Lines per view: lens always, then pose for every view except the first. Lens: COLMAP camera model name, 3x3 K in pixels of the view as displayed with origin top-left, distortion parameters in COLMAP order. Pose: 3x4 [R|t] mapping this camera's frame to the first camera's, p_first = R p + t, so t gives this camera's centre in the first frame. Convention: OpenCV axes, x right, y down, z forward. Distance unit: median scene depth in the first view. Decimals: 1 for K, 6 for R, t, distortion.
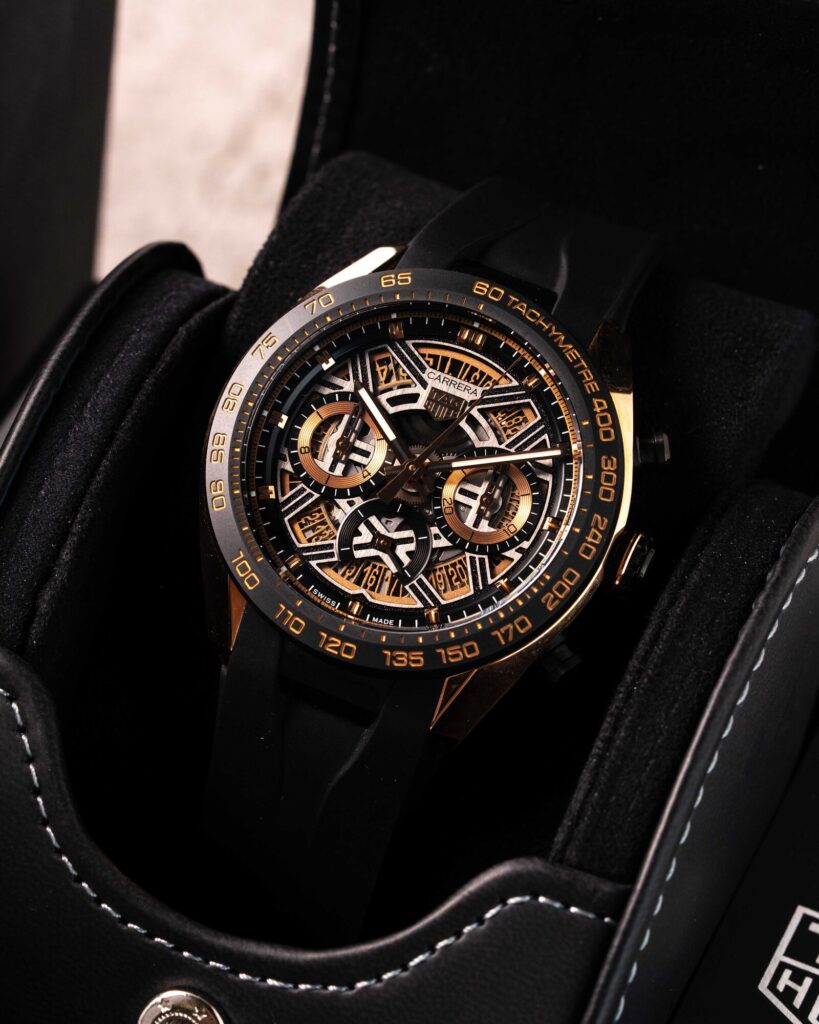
lens RADIAL K [[4846.0, 0, 409.4], [0, 4846.0, 512.2], [0, 0, 1]] dist [-0.075464, 12.186093]
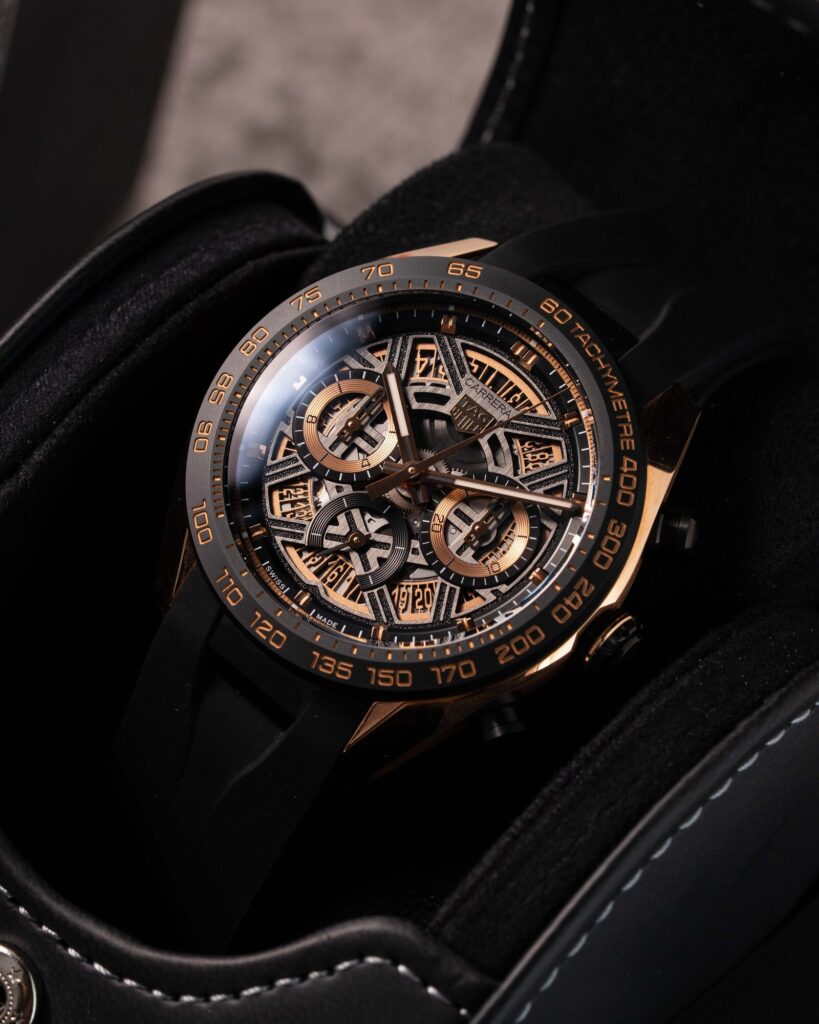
lens RADIAL K [[4846.0, 0, 409.4], [0, 4846.0, 512.2], [0, 0, 1]] dist [-0.075464, 12.186093]
pose [[0.943193, 0.296156, -0.150597, 0.138277], [-0.301568, 0.953343, -0.013941, 0.010976], [0.139441, 0.058564, 0.988497, 0.106484]]
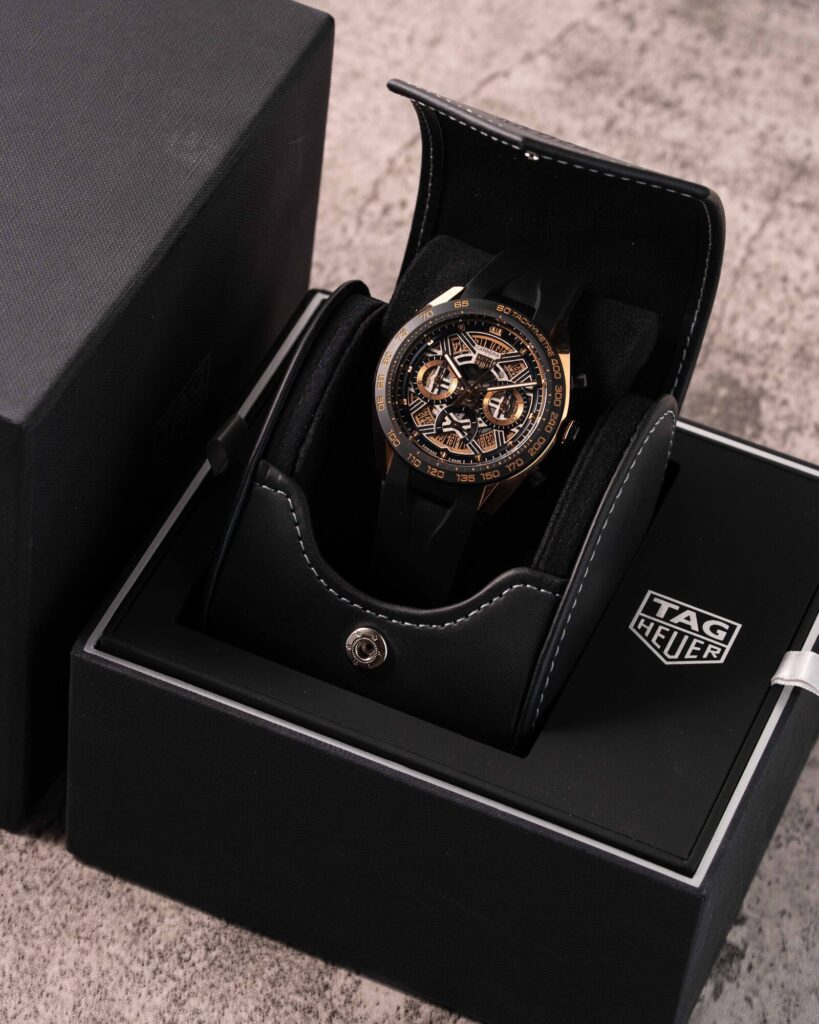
lens RADIAL K [[4846.0, 0, 409.4], [0, 4846.0, 512.2], [0, 0, 1]] dist [-0.075464, 12.186093]
pose [[0.999957, -0.003836, -0.008448, -0.008147], [0.004264, 0.998679, 0.051215, -0.066699], [0.008240, -0.051249, 0.998652, -1.194676]]
